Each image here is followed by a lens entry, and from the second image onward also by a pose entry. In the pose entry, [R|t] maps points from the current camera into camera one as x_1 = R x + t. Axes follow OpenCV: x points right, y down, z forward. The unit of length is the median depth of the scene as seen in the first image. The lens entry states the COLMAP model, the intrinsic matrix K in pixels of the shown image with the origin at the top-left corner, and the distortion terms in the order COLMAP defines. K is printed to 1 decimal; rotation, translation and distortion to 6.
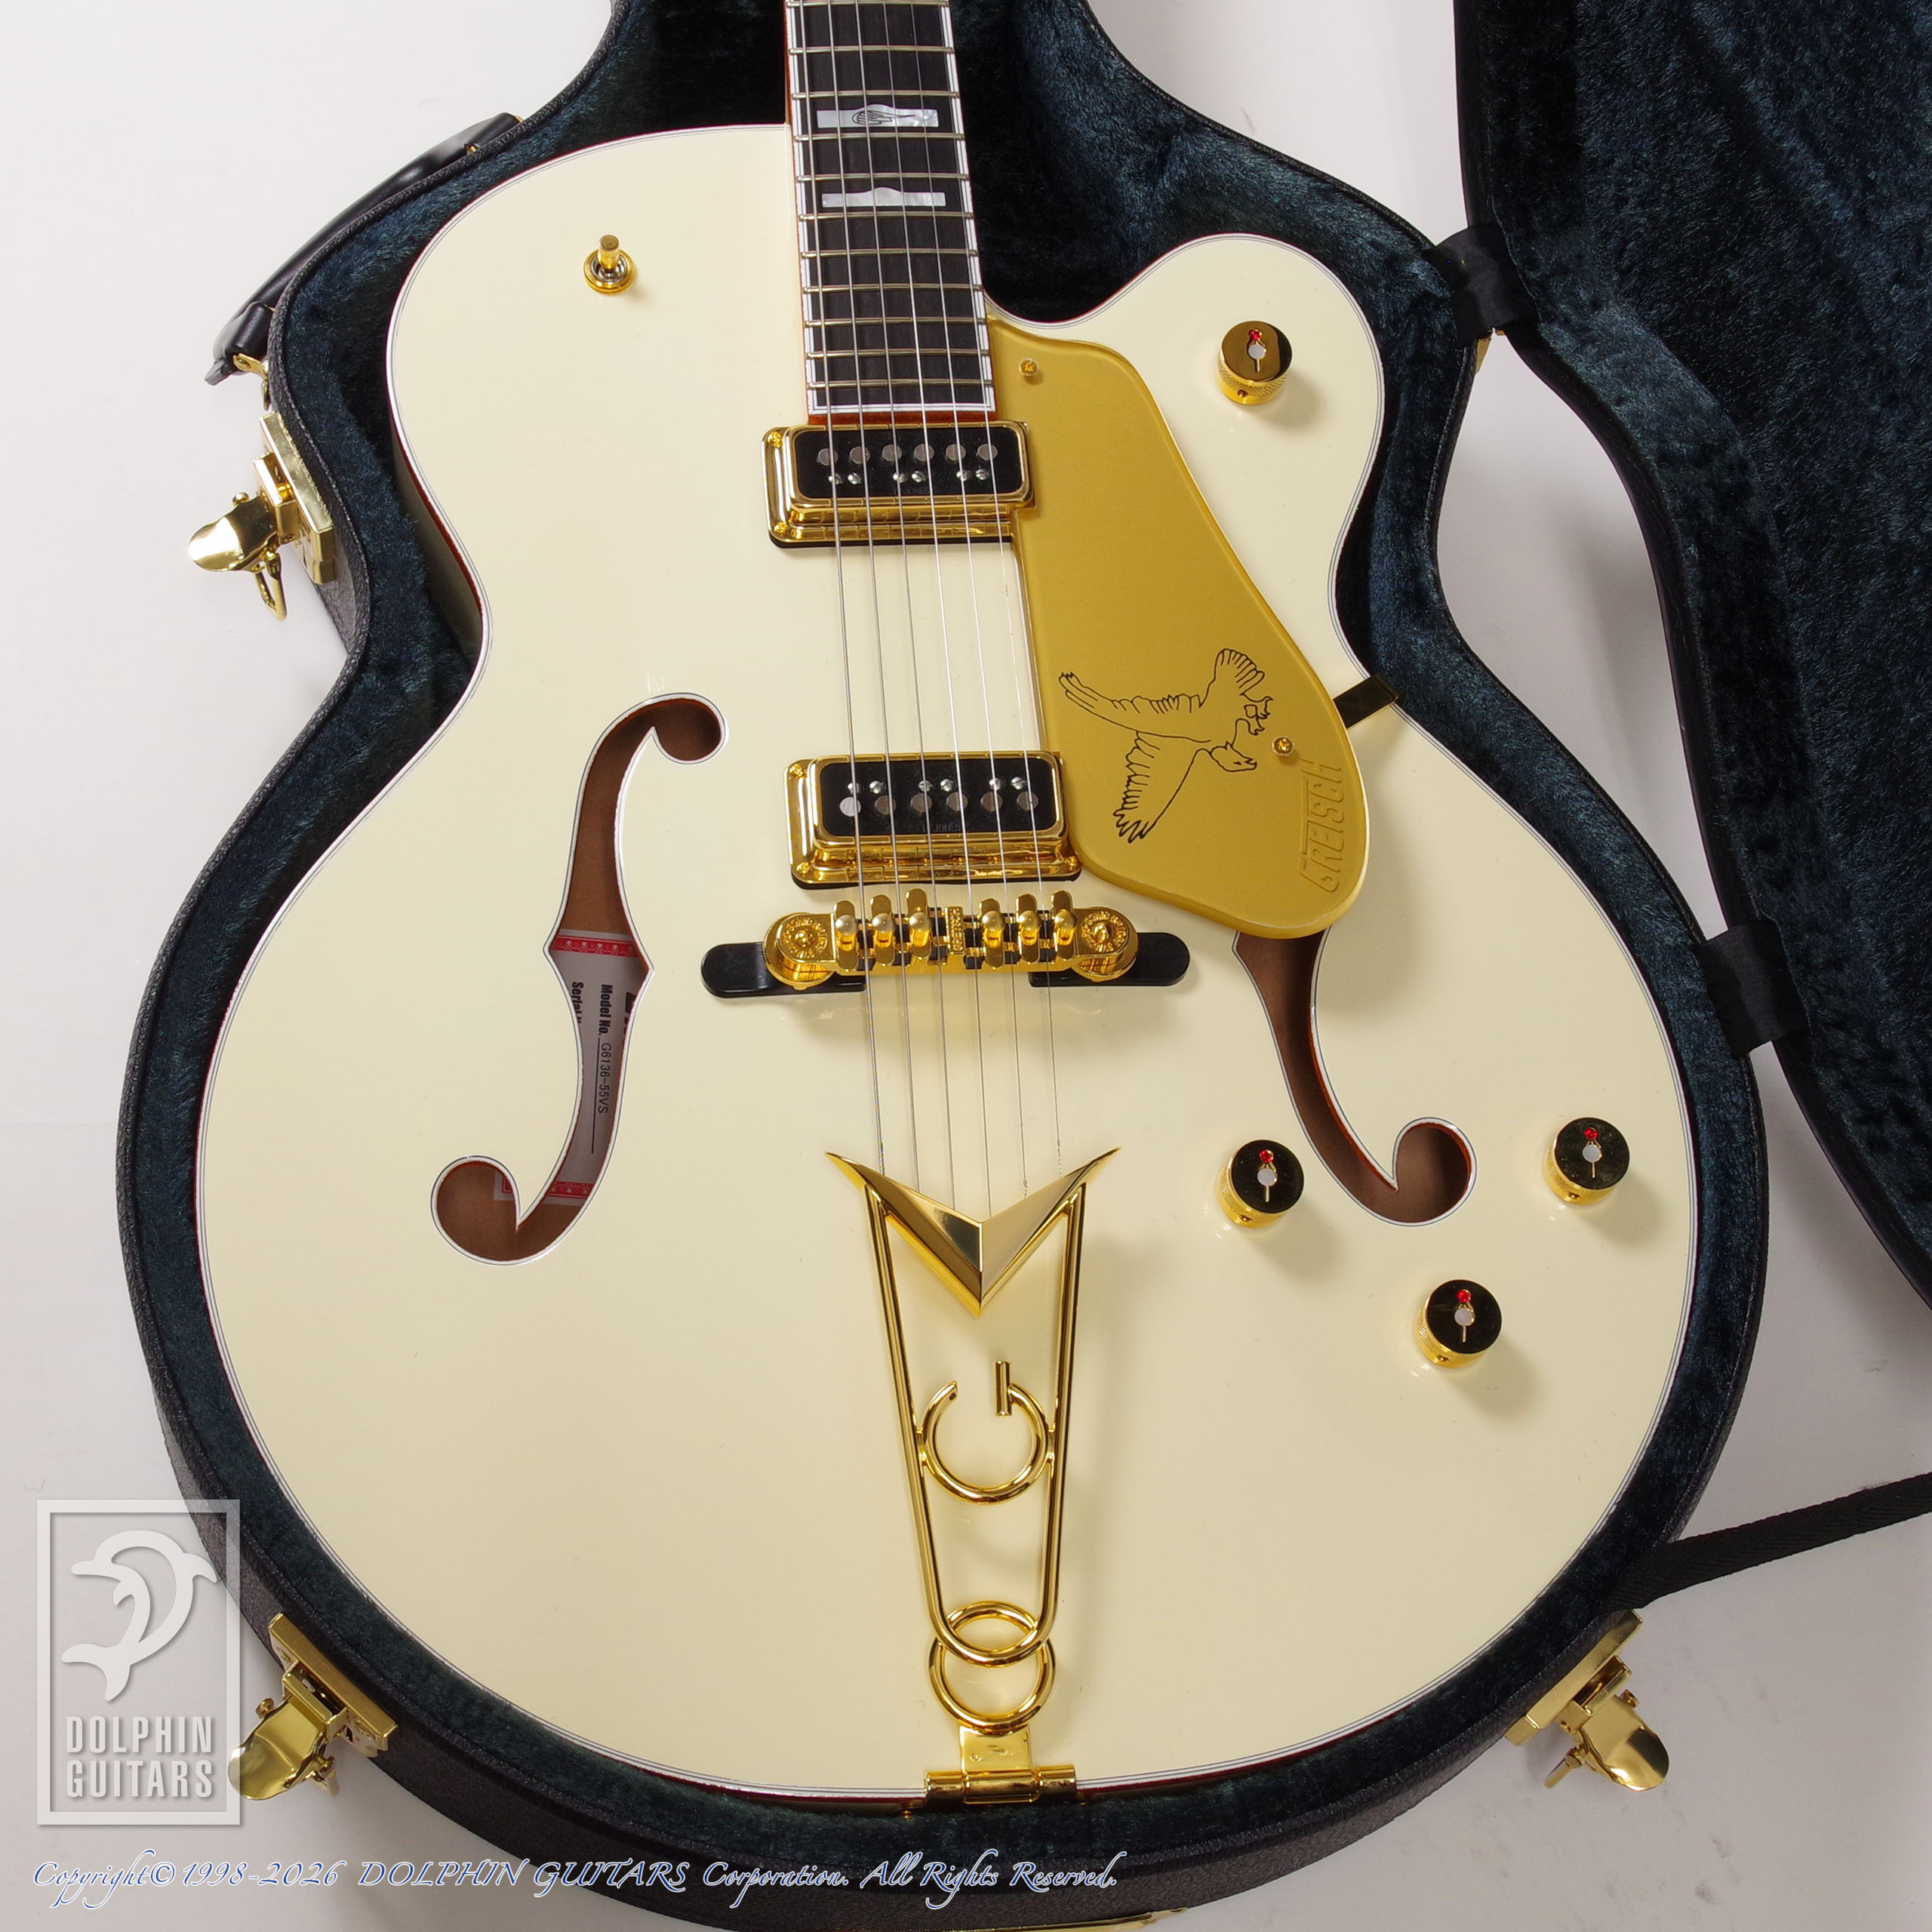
lens RADIAL K [[4230.5, 0, 966.0], [0, 4230.5, 966.0], [0, 0, 1]] dist [-0.066346, -0.582528]
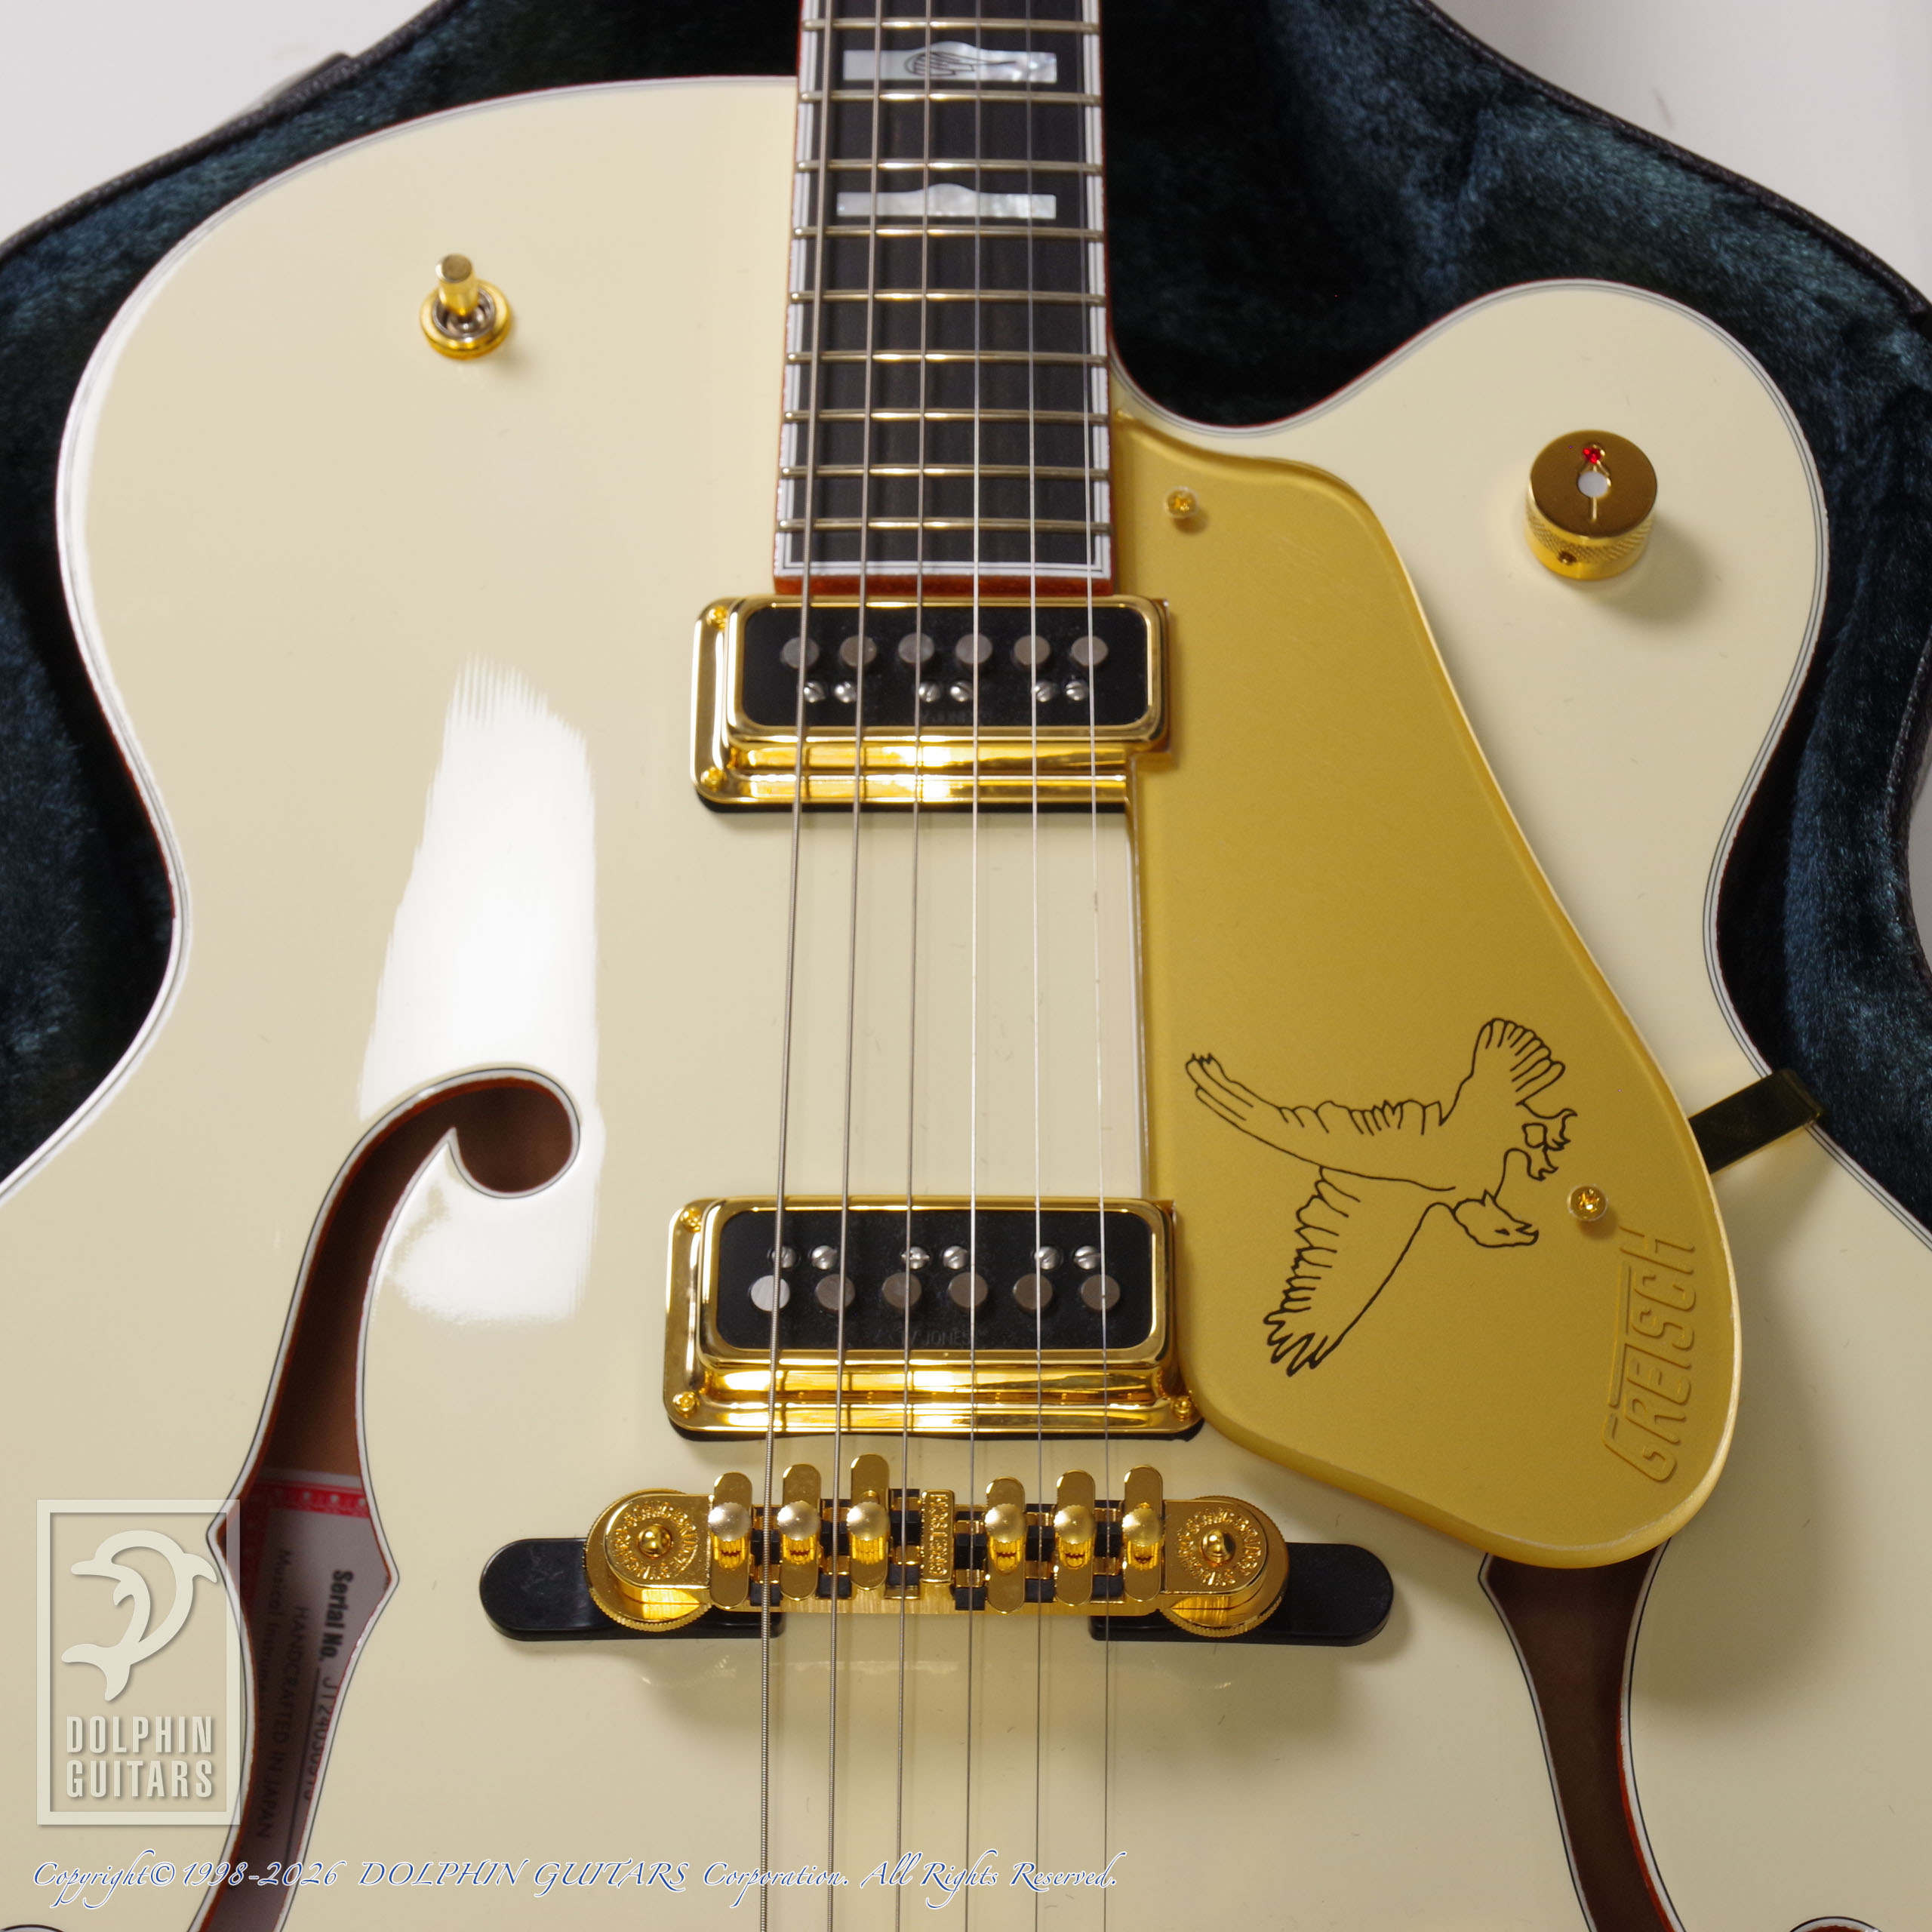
lens RADIAL K [[5620.9, 0, 966.0], [0, 5620.9, 966.0], [0, 0, 1]] dist [-0.053932, 1.518144]
pose [[0.994953, 0.029959, -0.095762, 0.061653], [-0.036228, 0.997266, -0.064411, -0.031941], [0.093570, 0.067555, 0.993318, 0.265754]]
